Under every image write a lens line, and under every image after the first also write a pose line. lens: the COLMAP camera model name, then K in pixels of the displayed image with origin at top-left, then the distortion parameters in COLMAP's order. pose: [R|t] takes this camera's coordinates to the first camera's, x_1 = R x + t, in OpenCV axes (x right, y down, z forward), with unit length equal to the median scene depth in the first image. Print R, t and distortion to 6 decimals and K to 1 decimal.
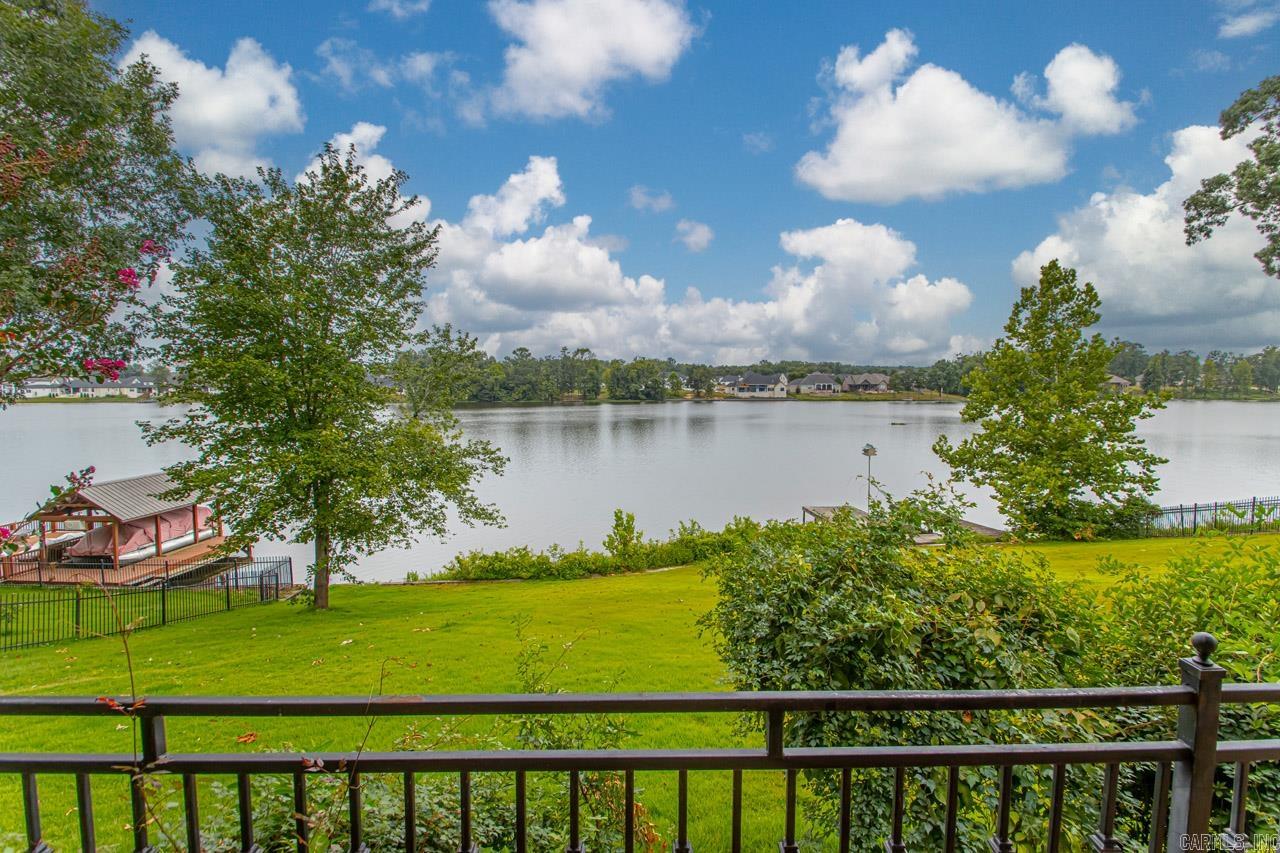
lens RADIAL K [[584.1, 0, 648.1], [0, 584.1, 426.1], [0, 0, 1]] dist [-0.000331, -0.010762]
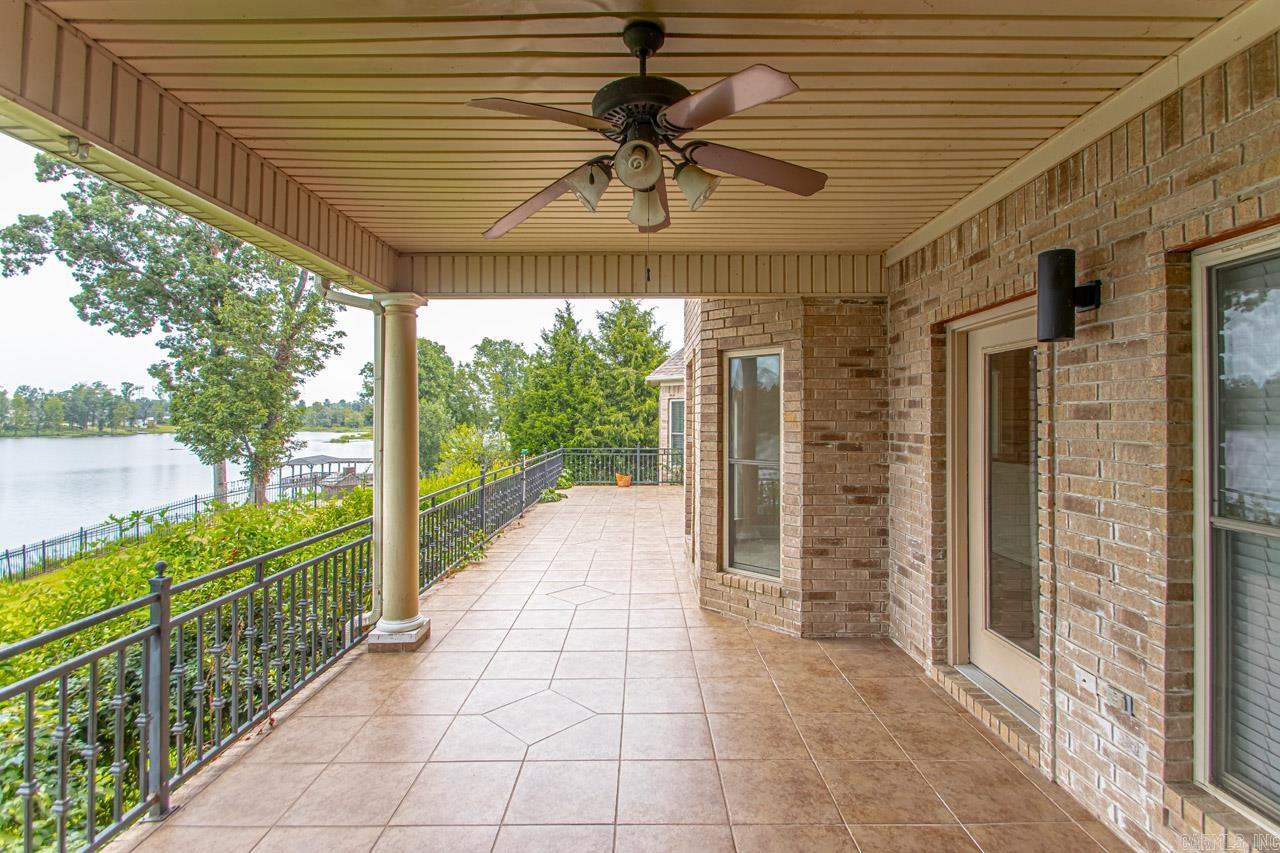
lens RADIAL K [[609.0, 0, 636.7], [0, 609.0, 408.0], [0, 0, 1]] dist [0.017105, -0.018630]
pose [[0.006426, 0.019854, 0.999782, -0.050989], [0.072747, 0.997144, -0.020269, 0.000834], [-0.997330, 0.072861, 0.004963, -0.029486]]
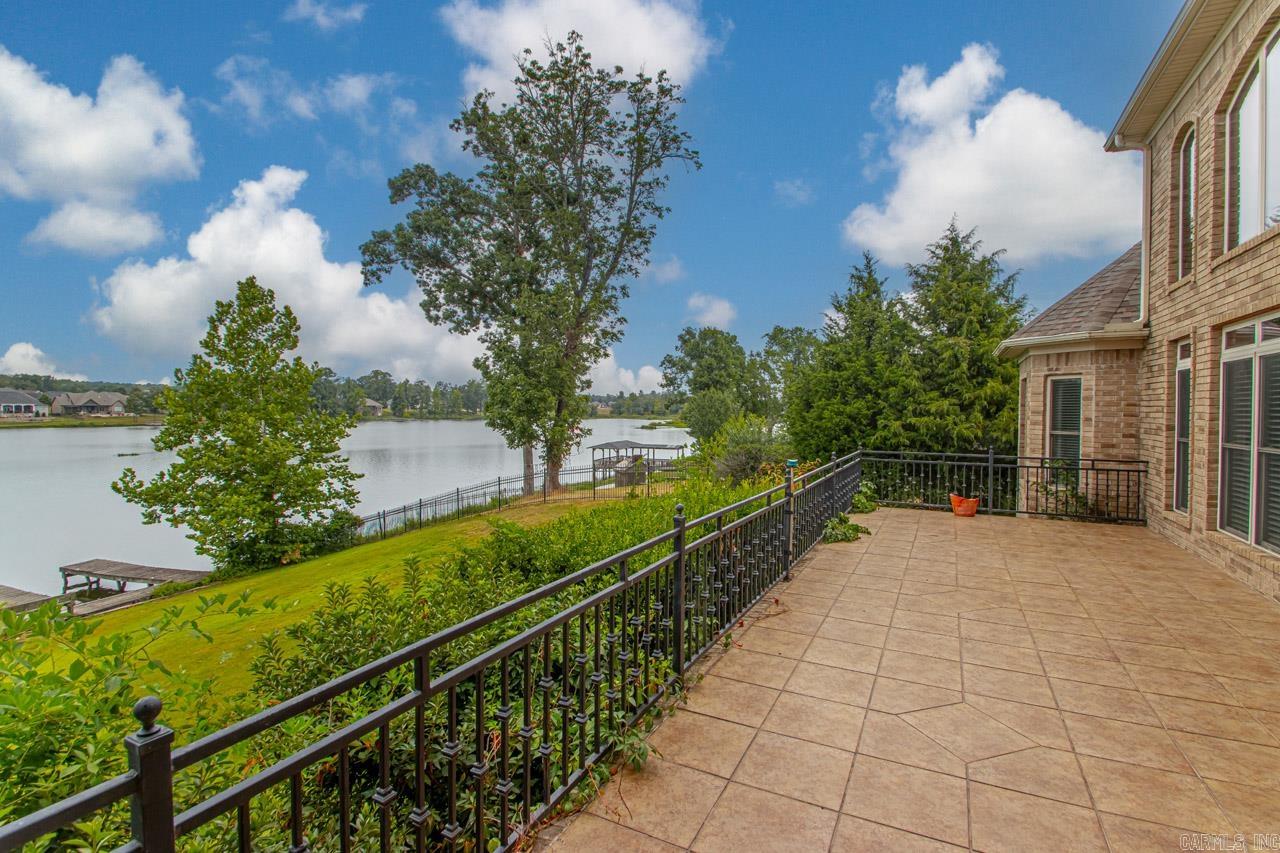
lens RADIAL K [[587.4, 0, 645.3], [0, 587.4, 423.1], [0, 0, 1]] dist [-0.020136, -0.000770]
pose [[0.457216, -0.017627, 0.889181, 0.131095], [0.056292, 0.998372, -0.009153, 0.000140], [-0.887573, 0.054238, 0.457464, -0.003598]]
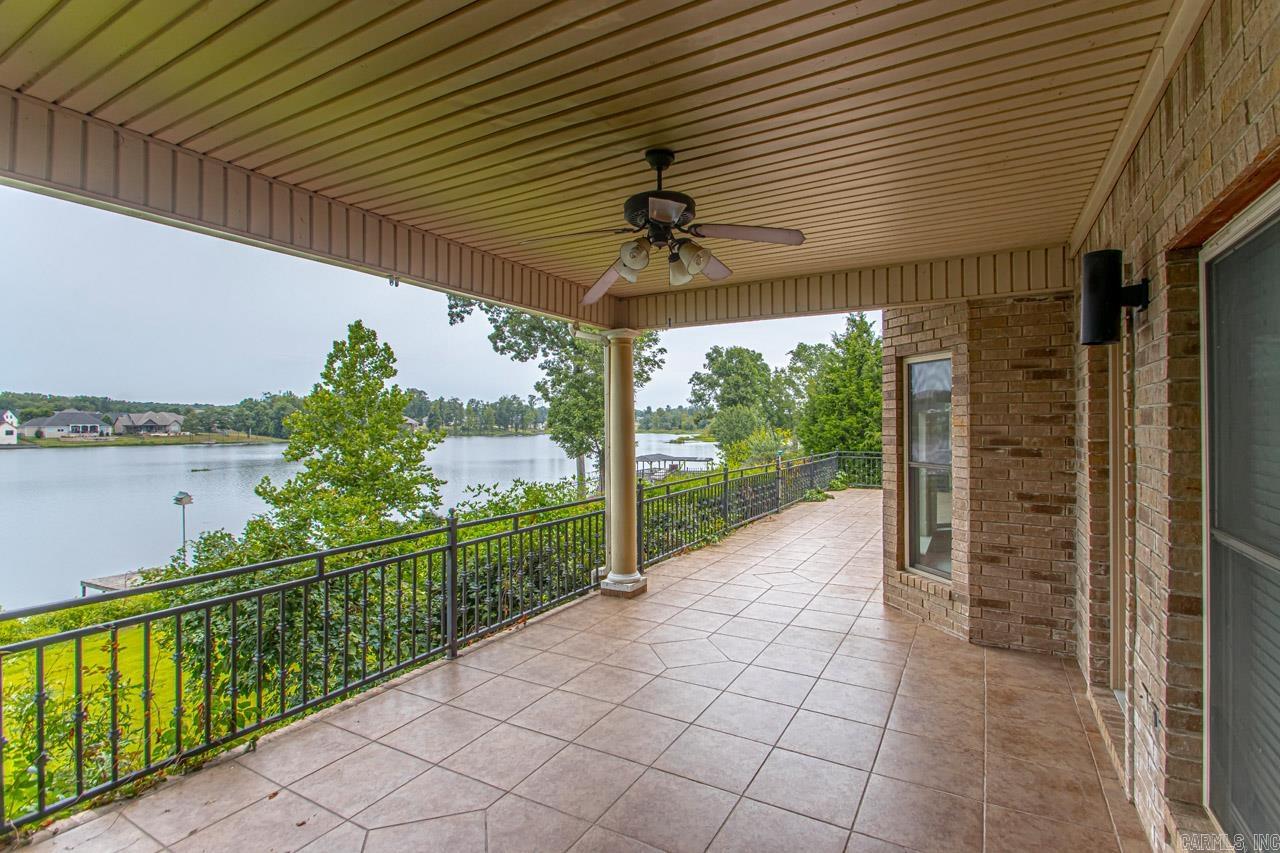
lens RADIAL K [[597.0, 0, 647.4], [0, 597.0, 421.2], [0, 0, 1]] dist [0.016137, -0.017011]
pose [[0.491996, 0.003069, 0.870592, -0.069399], [0.064246, 0.997139, -0.039822, 0.004214], [-0.868224, 0.075525, 0.490391, -0.080318]]
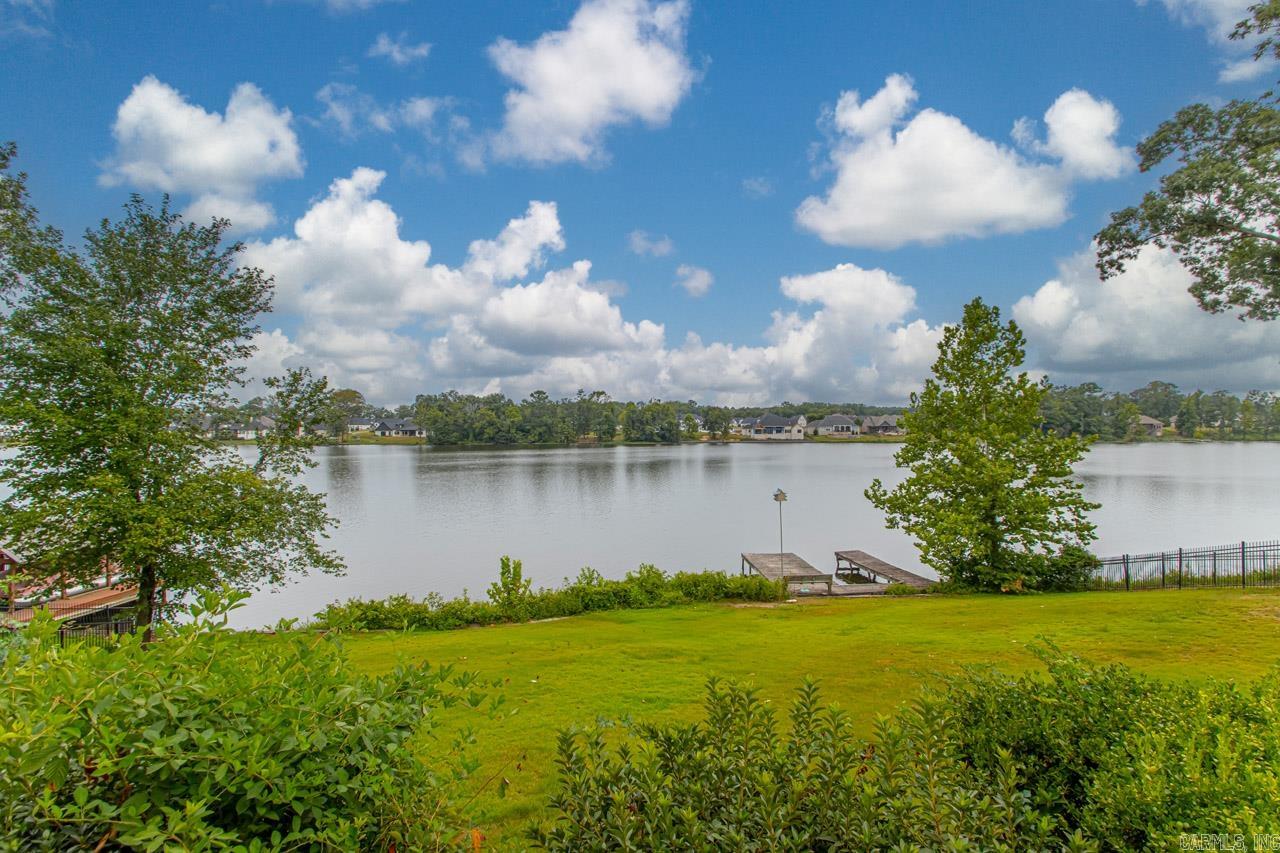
lens RADIAL K [[582.2, 0, 670.6], [0, 582.2, 426.8], [0, 0, 1]] dist [0.003617, -0.013523]
pose [[0.999272, -0.001427, -0.038122, 0.216707], [-0.001249, 0.997540, -0.070090, -0.003146], [0.038129, 0.070086, 0.996812, 0.028756]]
